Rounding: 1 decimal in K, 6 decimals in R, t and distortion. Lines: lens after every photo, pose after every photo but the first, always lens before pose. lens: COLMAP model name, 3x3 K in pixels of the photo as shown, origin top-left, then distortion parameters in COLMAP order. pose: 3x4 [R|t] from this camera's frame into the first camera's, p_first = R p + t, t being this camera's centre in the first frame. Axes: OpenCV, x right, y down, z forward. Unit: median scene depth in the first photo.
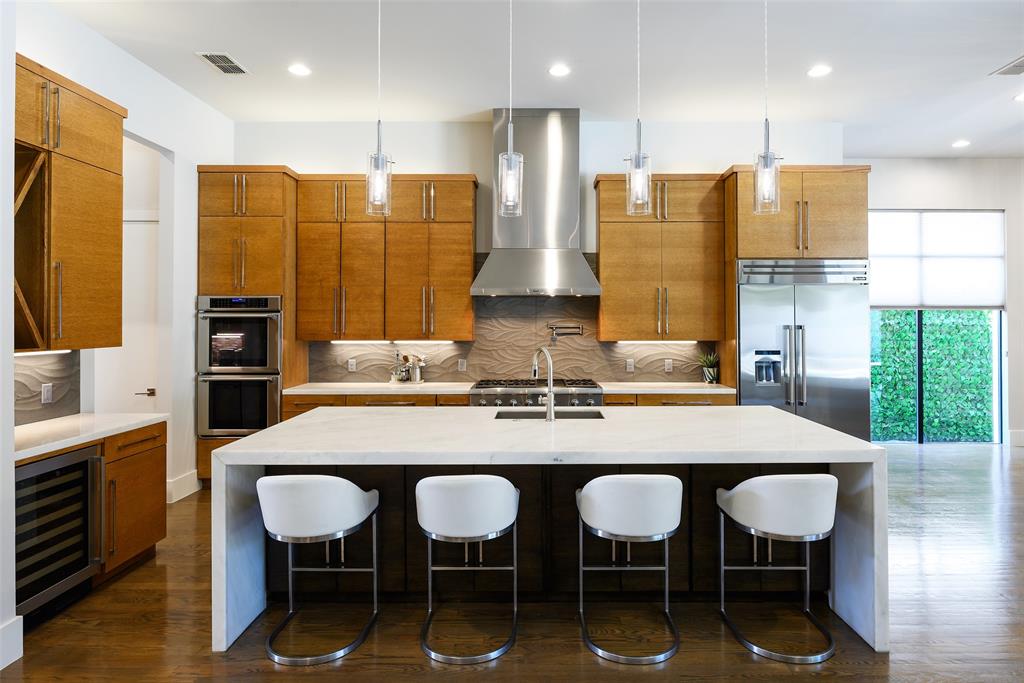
lens RADIAL K [[561.0, 0, 573.4], [0, 561.0, 320.4], [0, 0, 1]] dist [-0.000911, -0.000733]
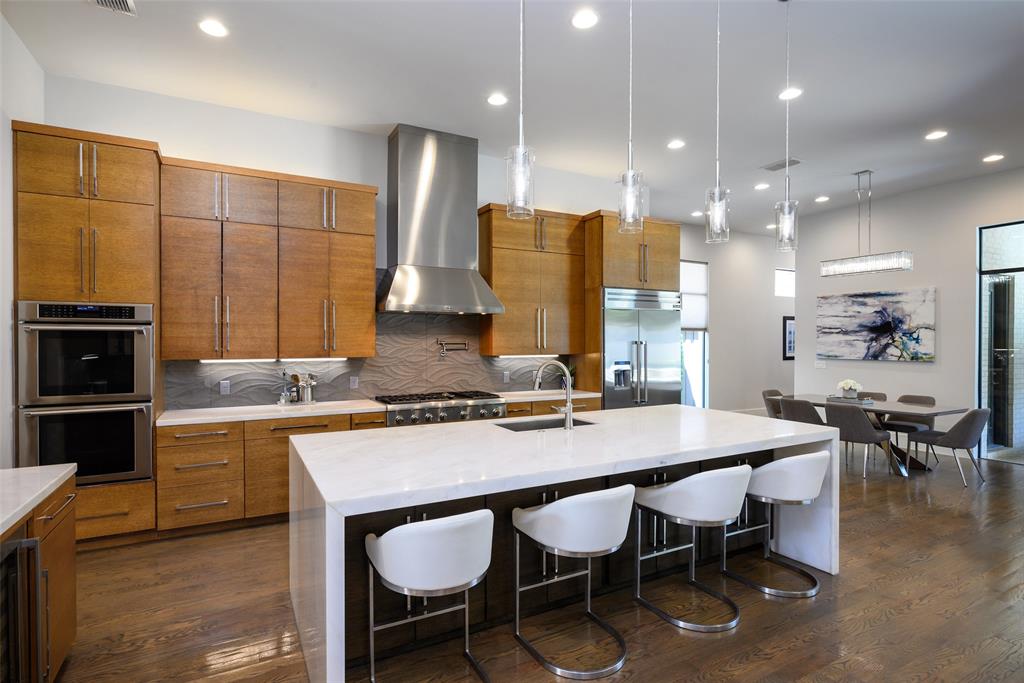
lens RADIAL K [[477.0, 0, 507.6], [0, 477.0, 347.2], [0, 0, 1]] dist [-0.000179, 0.000242]
pose [[0.897978, -0.005306, 0.440009, -0.342307], [-0.001797, 0.999875, 0.015724, 0.005690], [-0.440037, -0.014911, 0.897856, 0.149586]]
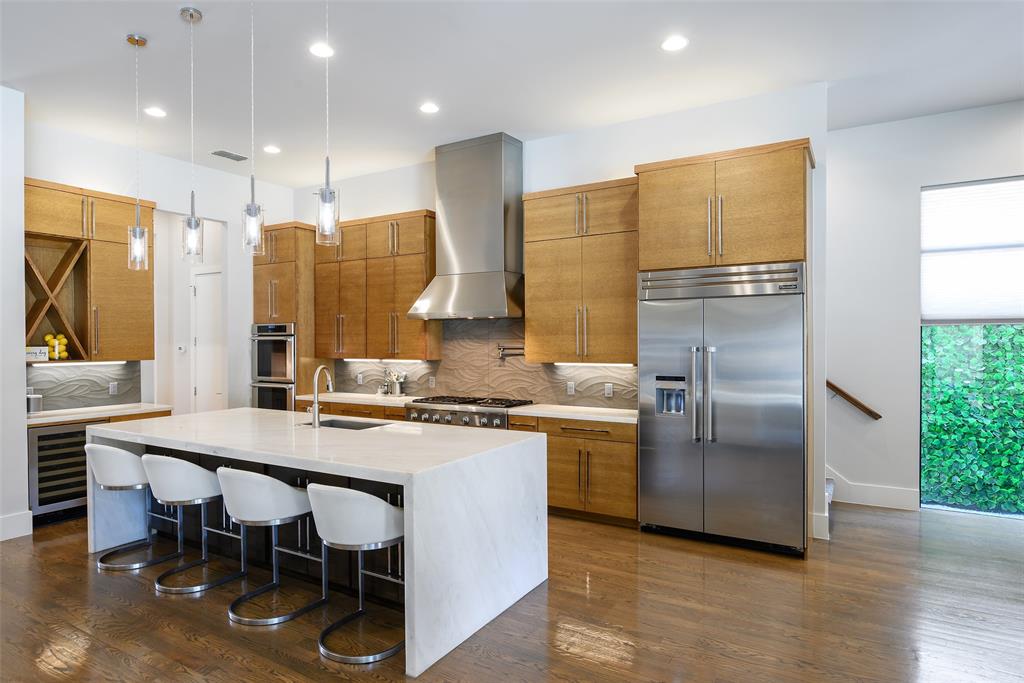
lens RADIAL K [[593.7, 0, 534.3], [0, 593.7, 347.9], [0, 0, 1]] dist [-0.003390, -0.002066]
pose [[0.856379, 0.003226, -0.516337, 0.613327], [0.003452, 0.999922, 0.011971, -0.001096], [0.516336, -0.012034, 0.856302, 0.108440]]
